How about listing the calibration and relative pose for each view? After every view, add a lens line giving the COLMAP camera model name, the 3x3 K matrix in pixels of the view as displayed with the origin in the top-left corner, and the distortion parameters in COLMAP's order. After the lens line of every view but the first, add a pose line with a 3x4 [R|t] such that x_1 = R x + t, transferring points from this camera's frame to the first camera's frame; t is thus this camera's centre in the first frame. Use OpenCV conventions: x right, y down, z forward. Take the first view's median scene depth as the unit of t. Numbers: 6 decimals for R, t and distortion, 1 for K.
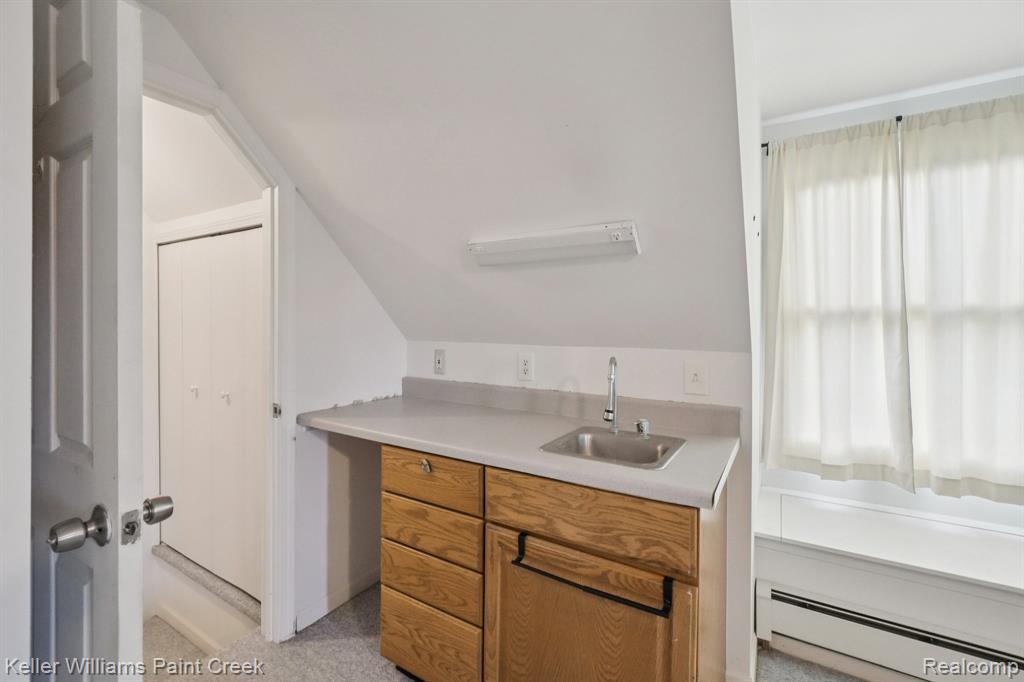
lens RADIAL K [[444.2, 0, 515.9], [0, 444.2, 326.5], [0, 0, 1]] dist [-0.007556, 0.001719]
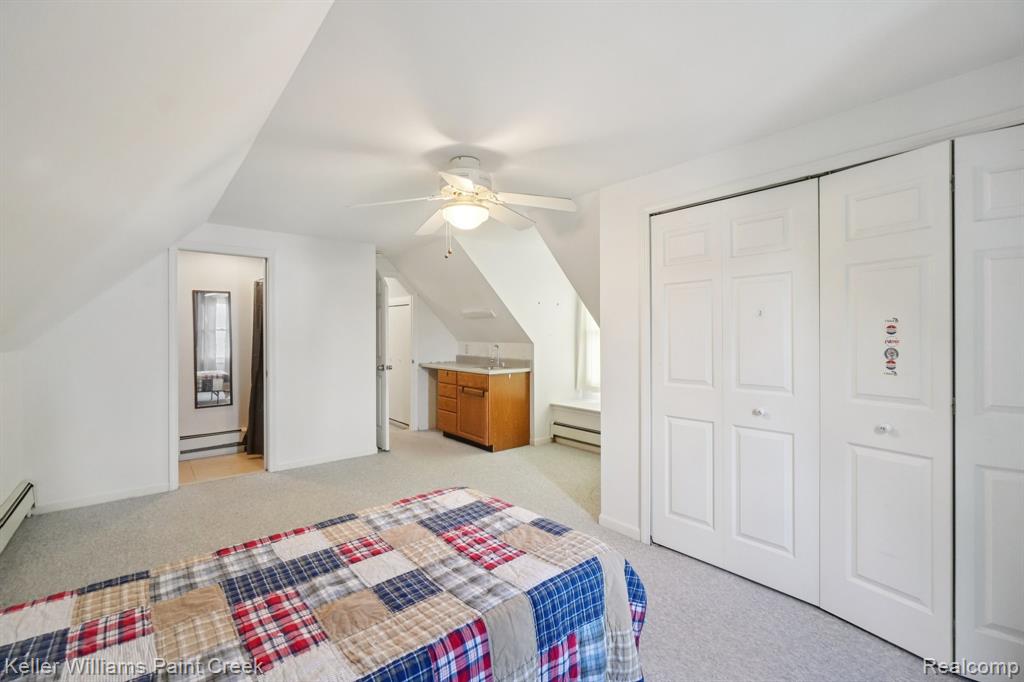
lens RADIAL K [[444.2, 0, 515.3], [0, 444.2, 341.1], [0, 0, 1]] dist [-0.007556, 0.001719]
pose [[0.951146, 0.006084, -0.308681, 1.165243], [-0.002625, 0.999929, 0.011619, -0.002967], [0.308730, -0.010241, 0.951095, -1.846301]]
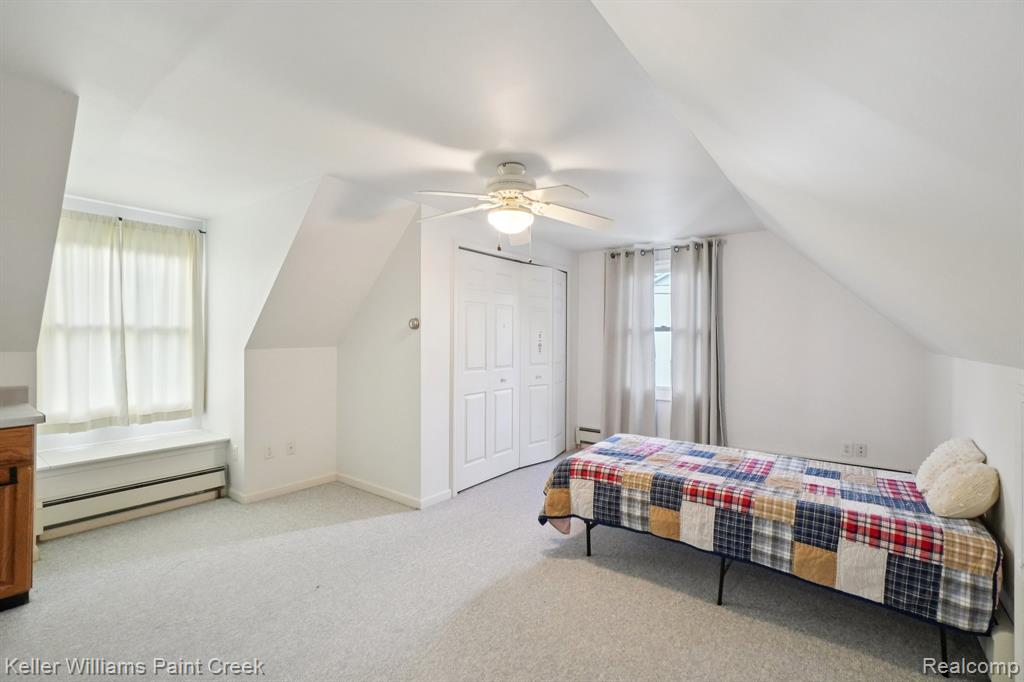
lens RADIAL K [[444.2, 0, 517.0], [0, 444.2, 341.3], [0, 0, 1]] dist [-0.007556, 0.001719]
pose [[0.088169, -0.003209, 0.996100, -0.768742], [-0.006516, 0.999972, 0.003798, 0.002451], [-0.996084, -0.006826, 0.088146, -0.754171]]
